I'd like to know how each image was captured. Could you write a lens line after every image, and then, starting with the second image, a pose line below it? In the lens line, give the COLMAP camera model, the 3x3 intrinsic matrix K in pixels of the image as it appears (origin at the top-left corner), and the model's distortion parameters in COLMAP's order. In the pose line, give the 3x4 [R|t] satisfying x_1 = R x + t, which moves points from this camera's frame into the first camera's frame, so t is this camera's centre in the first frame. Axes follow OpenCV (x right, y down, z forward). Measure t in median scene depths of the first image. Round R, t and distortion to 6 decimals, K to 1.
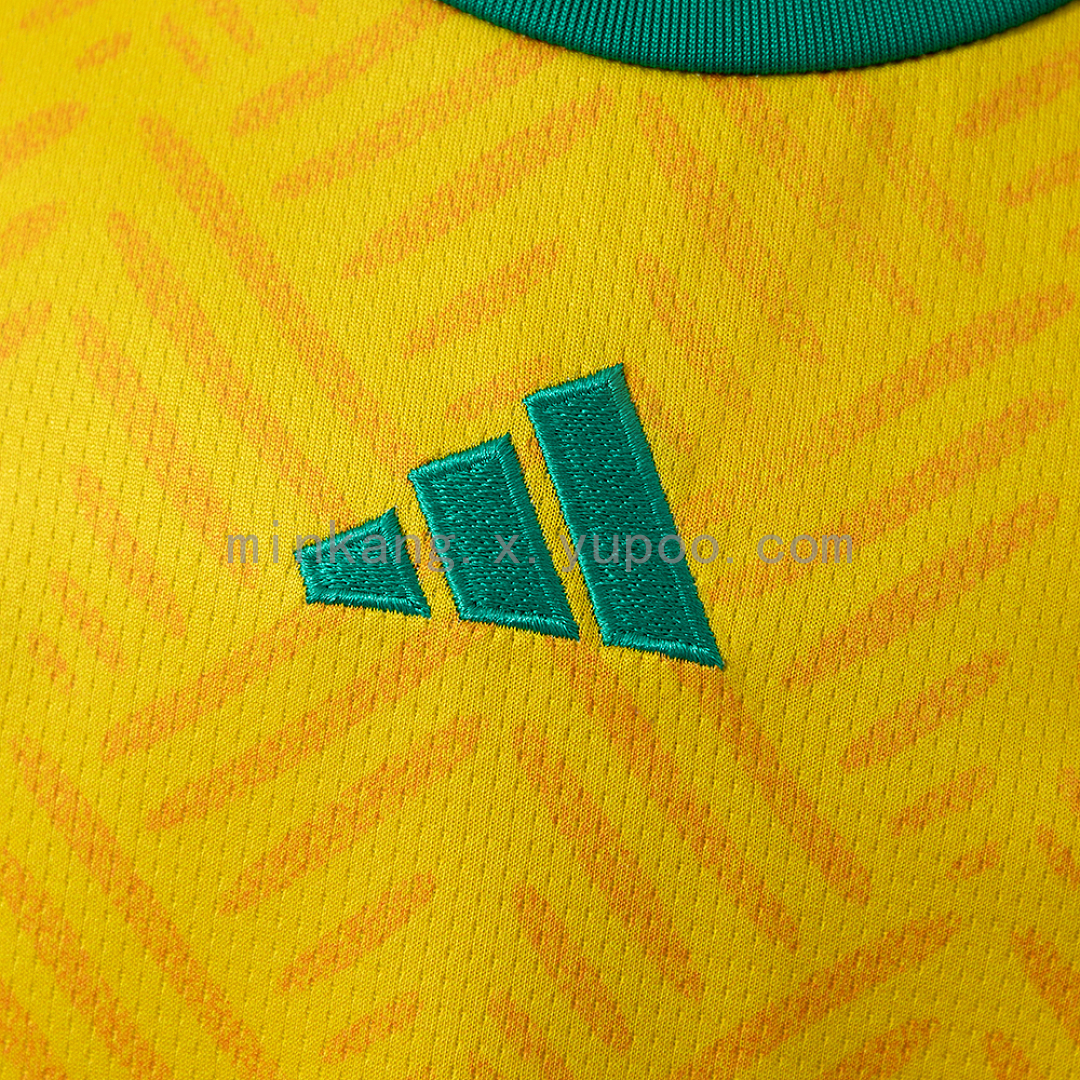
lens RADIAL K [[4068.7, 0, 537.8], [0, 4068.7, 530.4], [0, 0, 1]] dist [-0.086196, 0.000000]
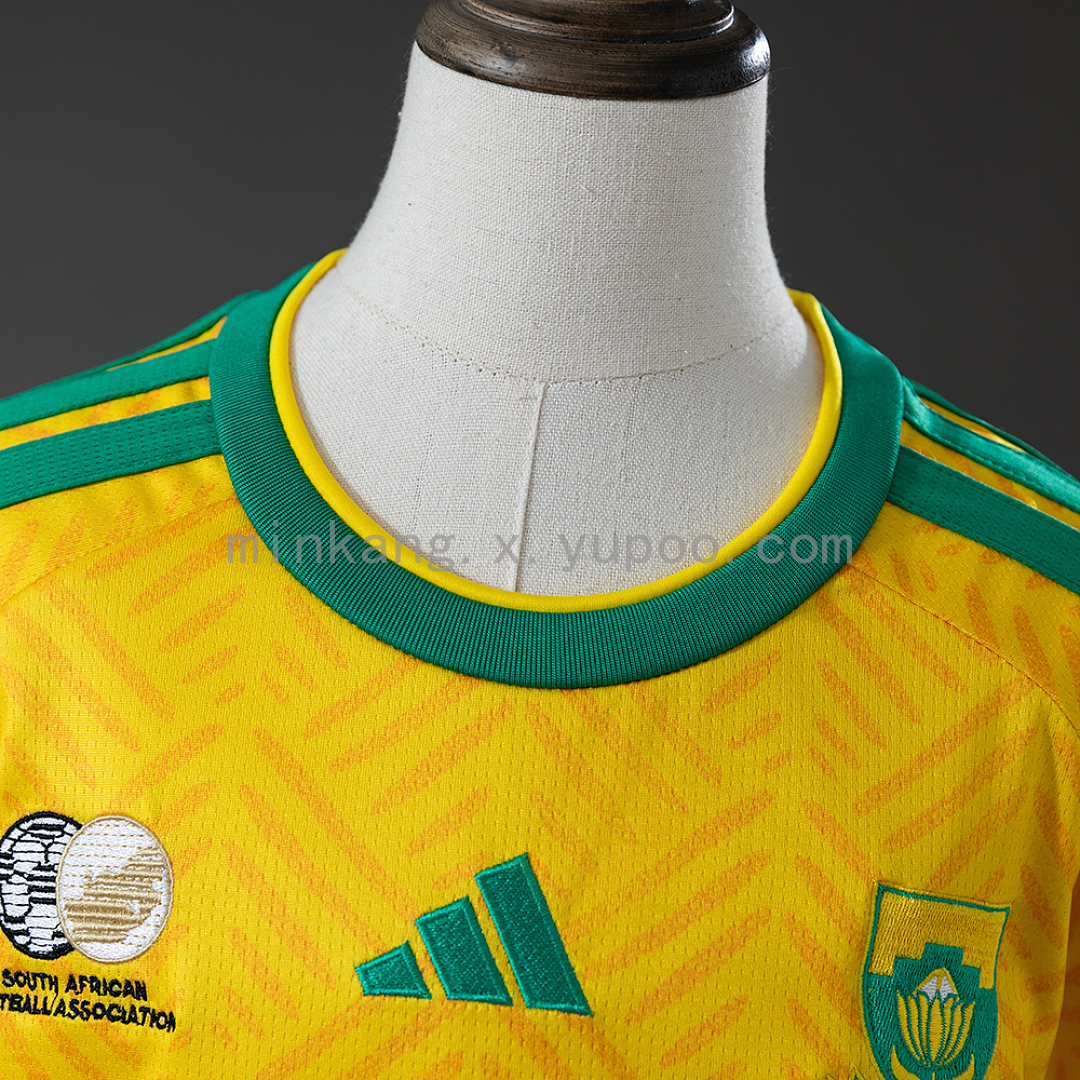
lens RADIAL K [[3734.9, 0, 545.4], [0, 3734.9, 538.8], [0, 0, 1]] dist [0.072781, 0.000000]
pose [[0.997716, -0.065015, 0.018325, 0.007363], [0.066122, 0.995476, -0.068233, -0.065942], [-0.013805, 0.069289, 0.997501, -0.688094]]
